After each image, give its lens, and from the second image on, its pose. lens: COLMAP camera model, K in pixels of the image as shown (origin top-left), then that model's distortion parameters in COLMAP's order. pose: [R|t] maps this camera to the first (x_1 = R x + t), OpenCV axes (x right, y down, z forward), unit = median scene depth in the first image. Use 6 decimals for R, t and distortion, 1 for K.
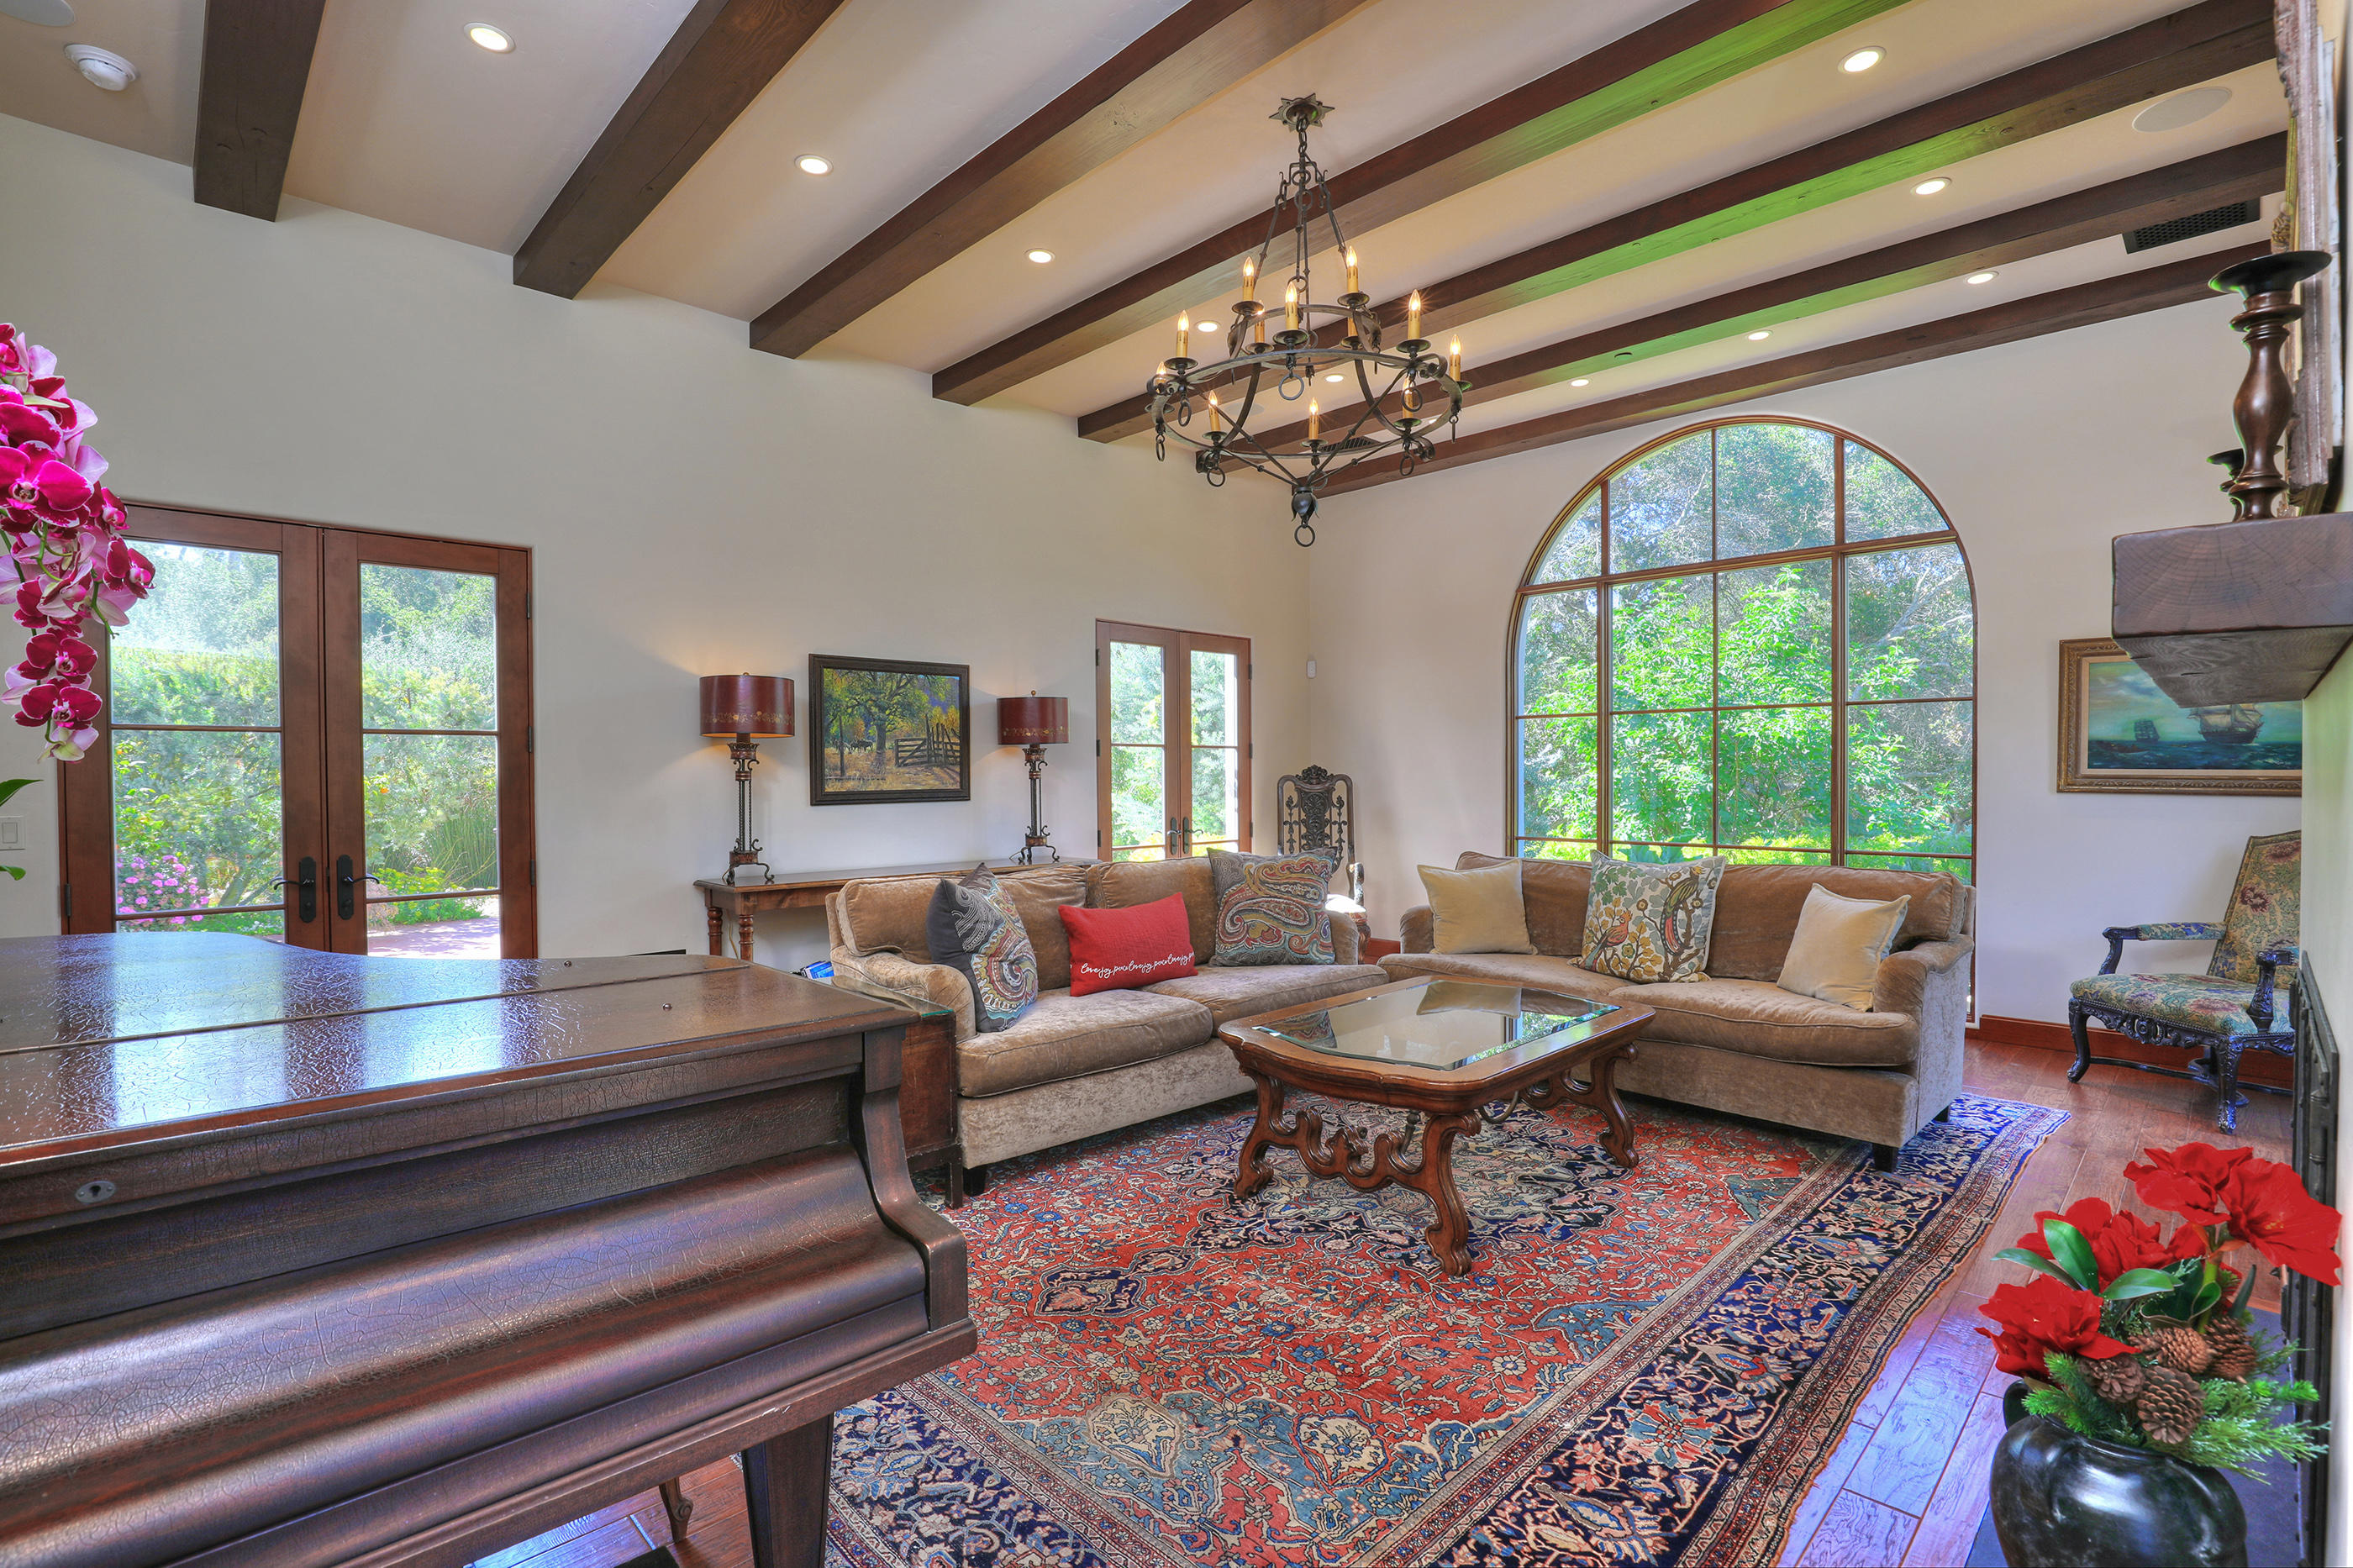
lens RADIAL K [[1072.2, 0, 1187.4], [0, 1072.2, 791.4], [0, 0, 1]] dist [-0.035928, 0.000006]
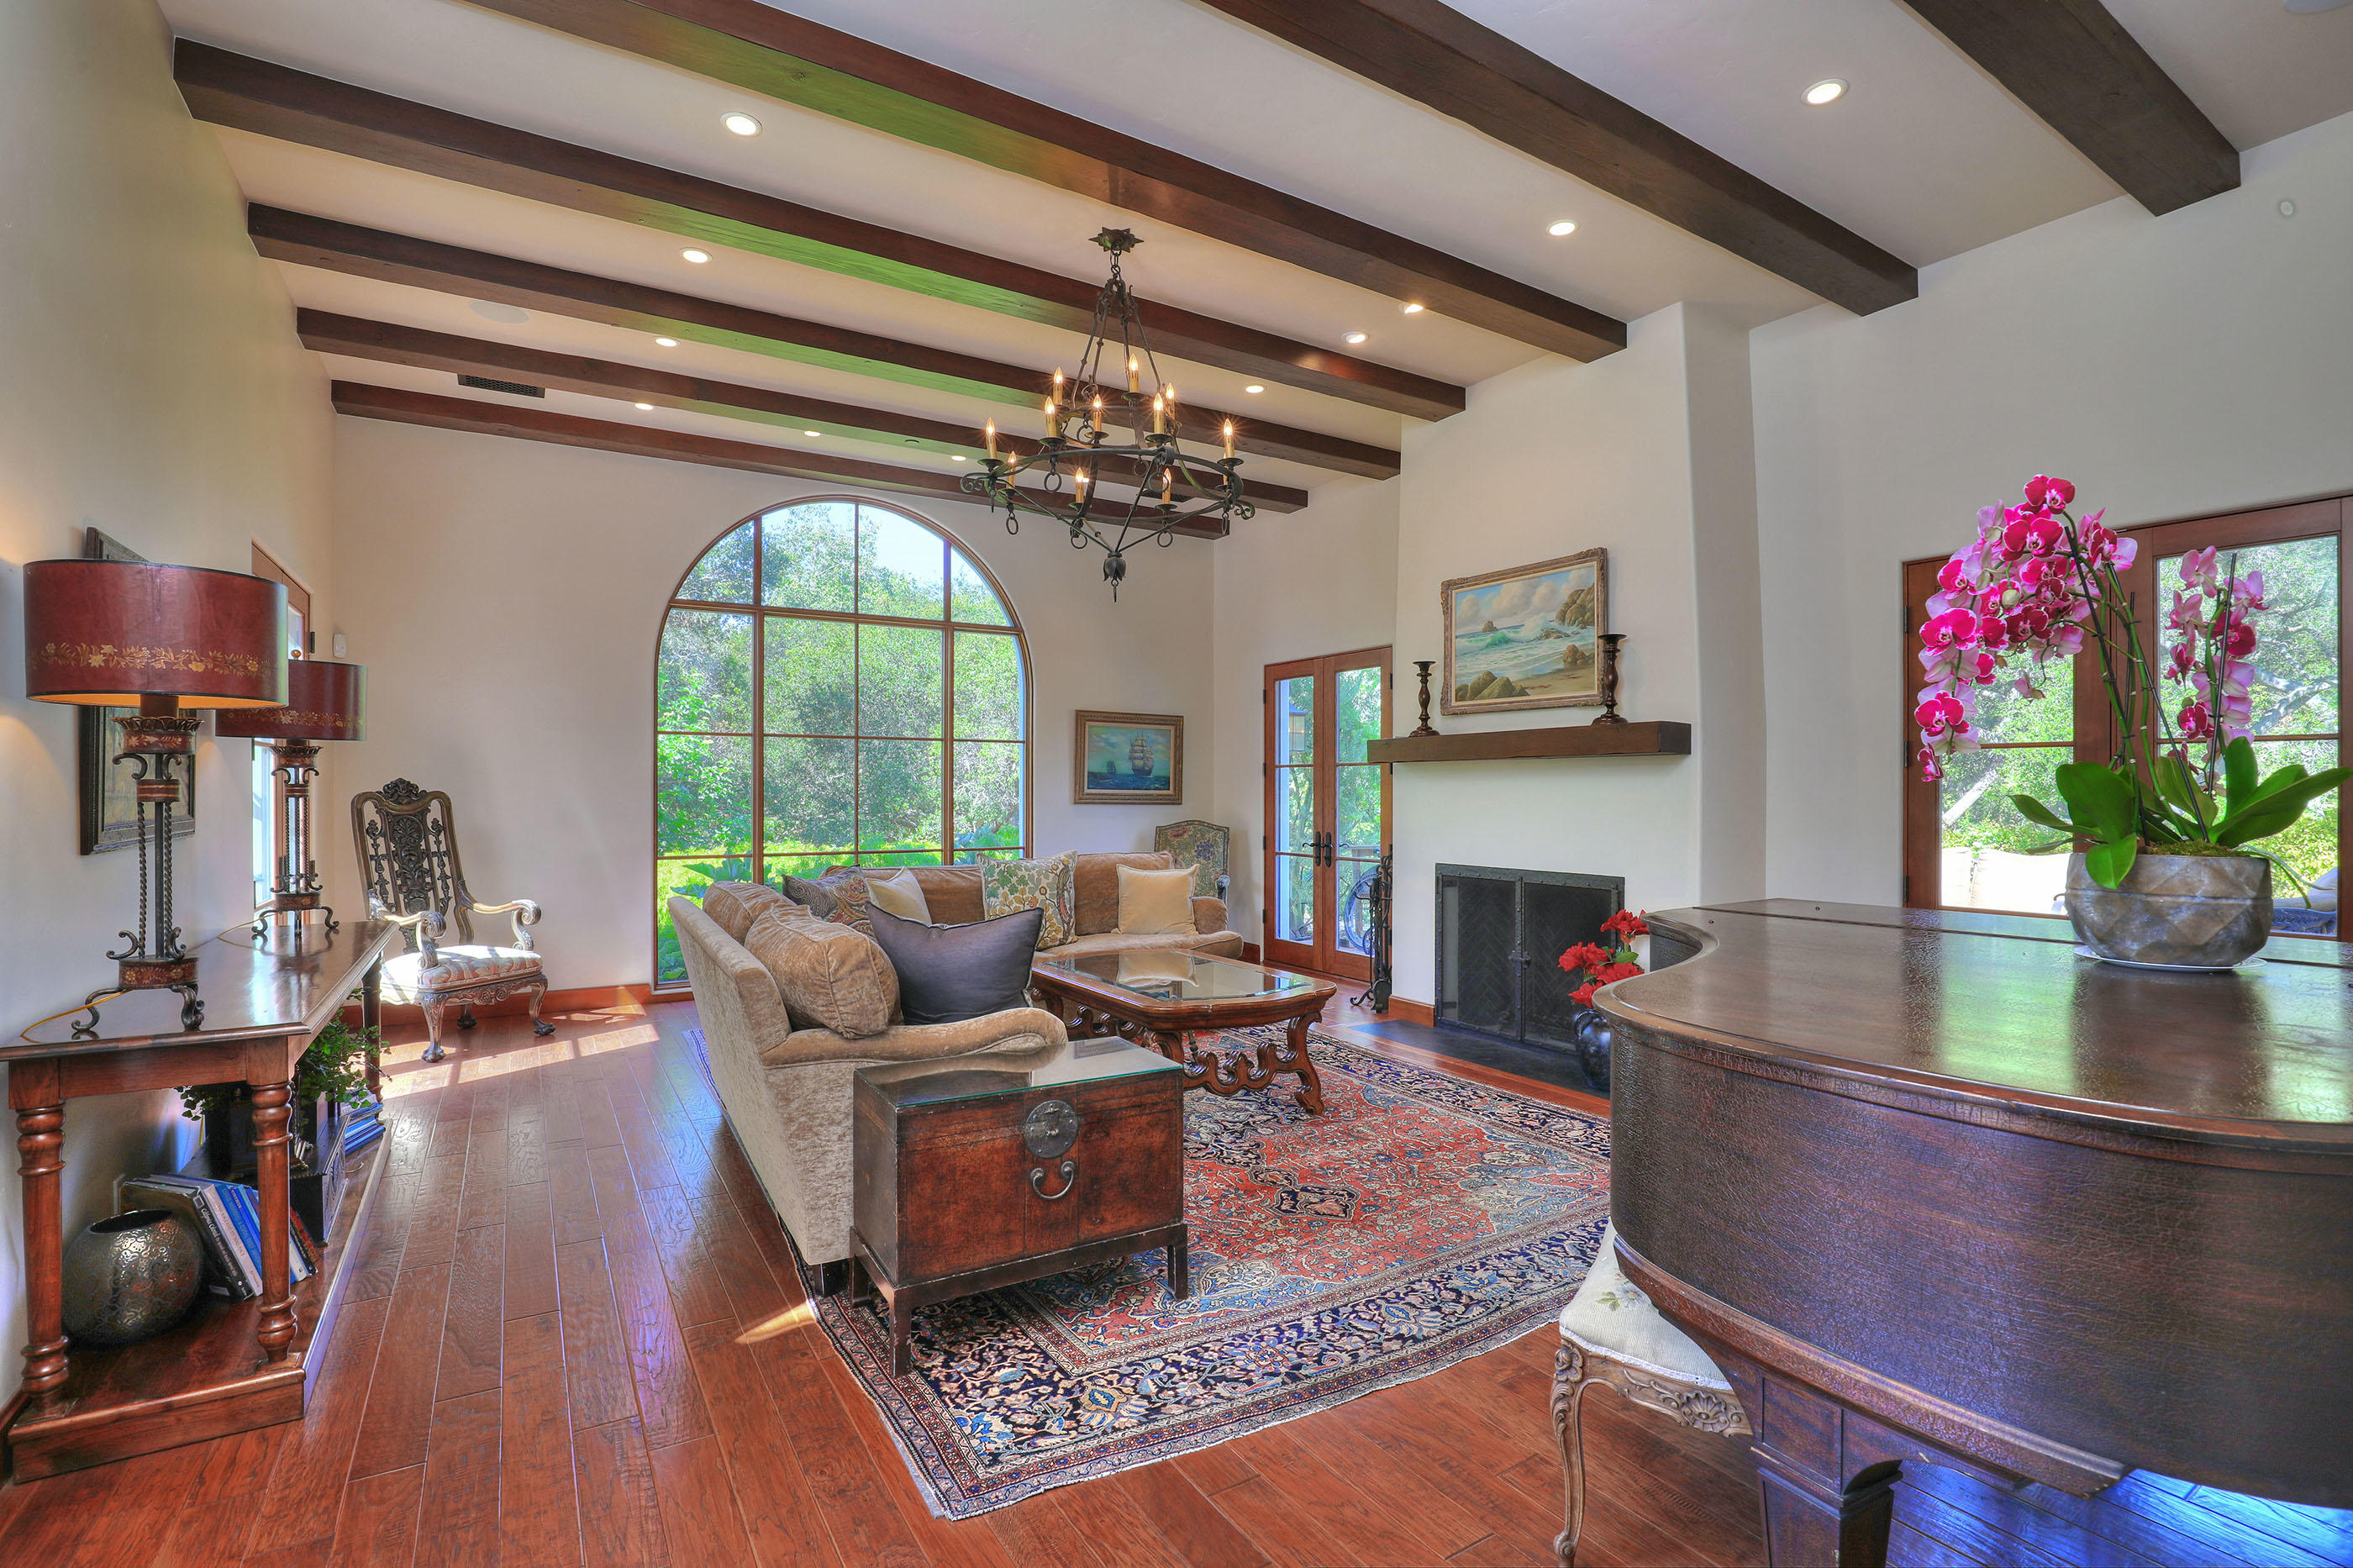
lens RADIAL K [[1072.2, 0, 1187.4], [0, 1072.2, 791.4], [0, 0, 1]] dist [-0.035928, 0.000006]
pose [[0.220217, 0.003546, 0.975445, -1.179914], [0.013884, 0.999881, -0.006769, -0.007537], [-0.975352, 0.015033, 0.220141, 0.750425]]
